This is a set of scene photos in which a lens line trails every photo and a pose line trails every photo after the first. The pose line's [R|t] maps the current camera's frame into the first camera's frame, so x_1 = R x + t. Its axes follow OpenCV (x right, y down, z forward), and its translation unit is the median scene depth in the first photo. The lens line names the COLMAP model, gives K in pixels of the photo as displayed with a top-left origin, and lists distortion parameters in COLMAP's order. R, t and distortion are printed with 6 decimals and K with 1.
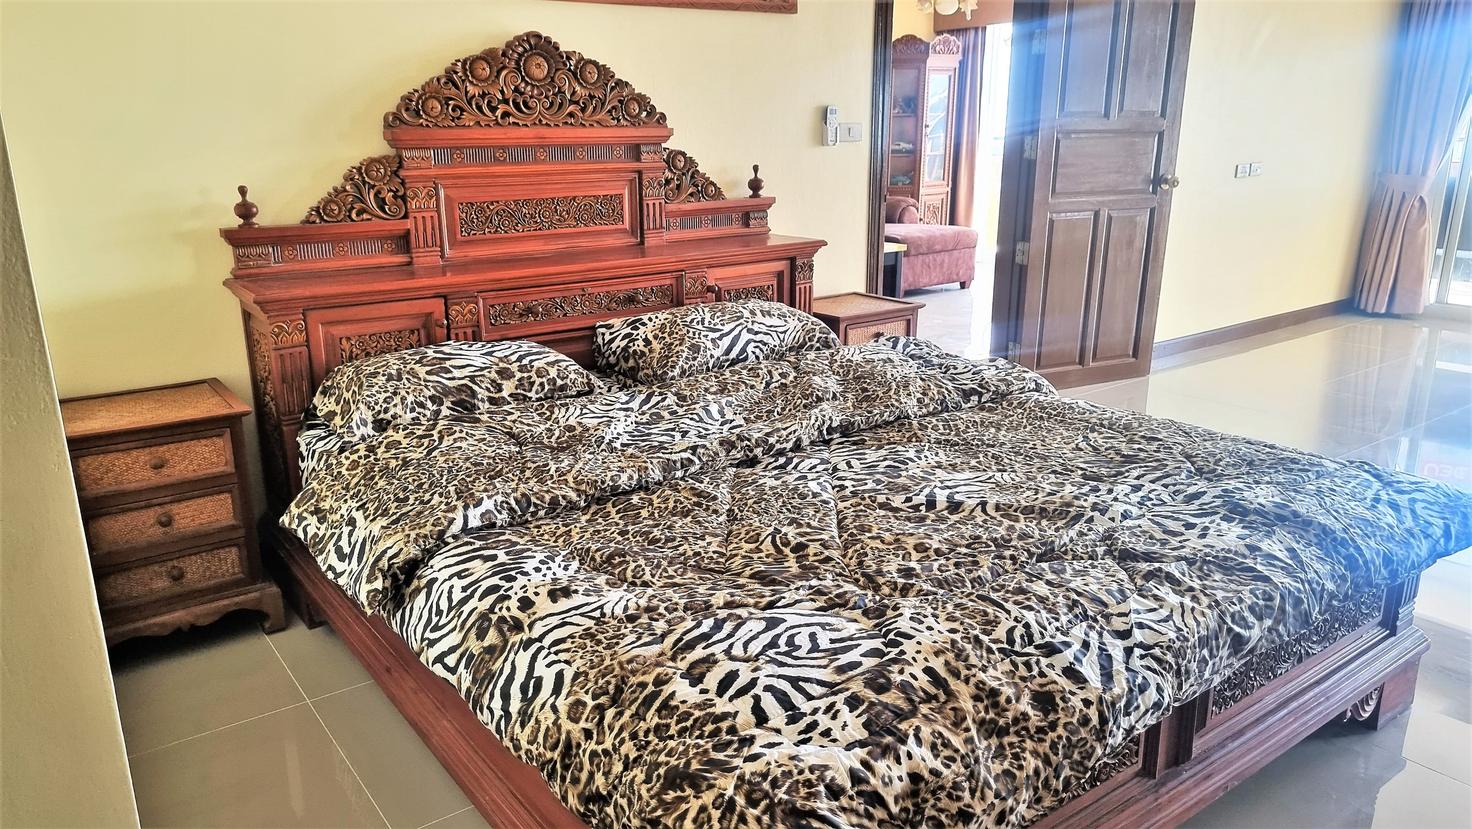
lens RADIAL K [[1003.0, 0, 732.6], [0, 1003.0, 420.4], [0, 0, 1]] dist [0.047008, -0.028662]
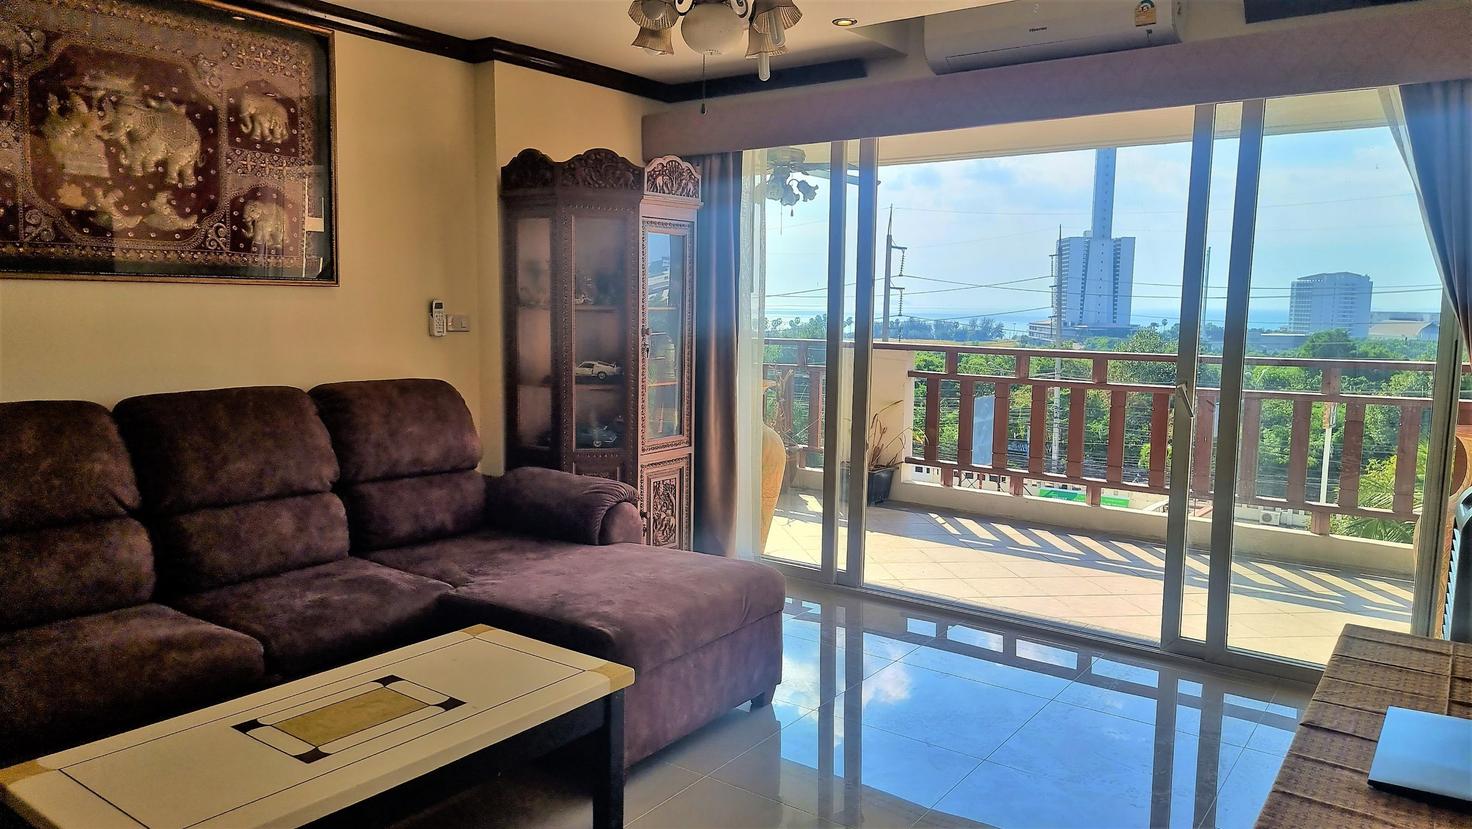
lens RADIAL K [[1003.0, 0, 738.8], [0, 1003.0, 416.2], [0, 0, 1]] dist [0.047008, -0.028662]
pose [[0.949483, -0.016050, 0.313407, 0.083009], [0.069819, 0.984465, -0.161103, -0.171374], [-0.305953, 0.174846, 0.935853, 0.542823]]
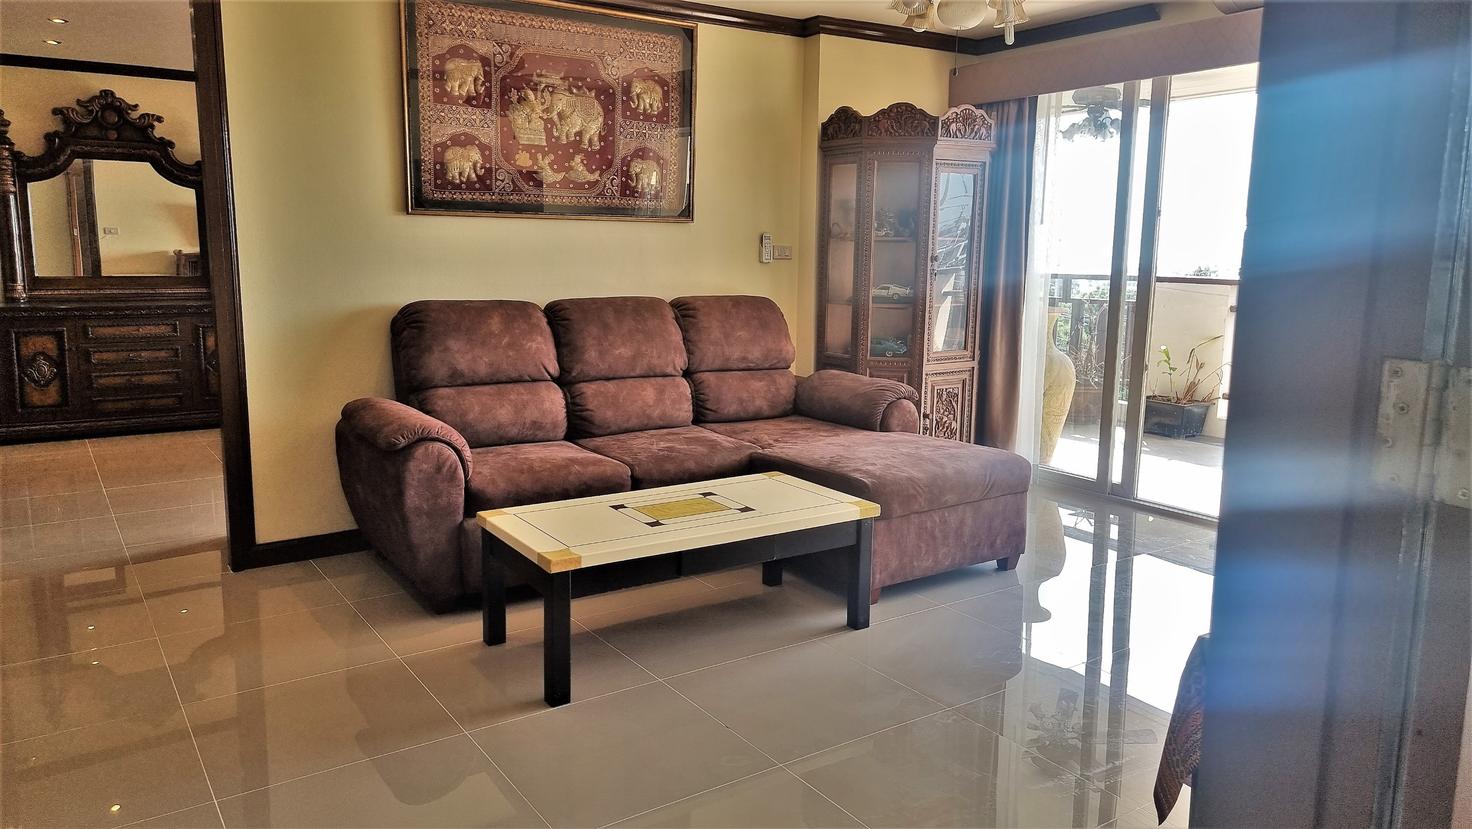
lens RADIAL K [[1003.0, 0, 729.8], [0, 1003.0, 402.1], [0, 0, 1]] dist [0.047008, -0.028662]
pose [[0.999045, 0.023029, -0.037135, 0.100755], [-0.027768, 0.990778, -0.132618, -0.133752], [0.033738, 0.133523, 0.990471, 0.447009]]
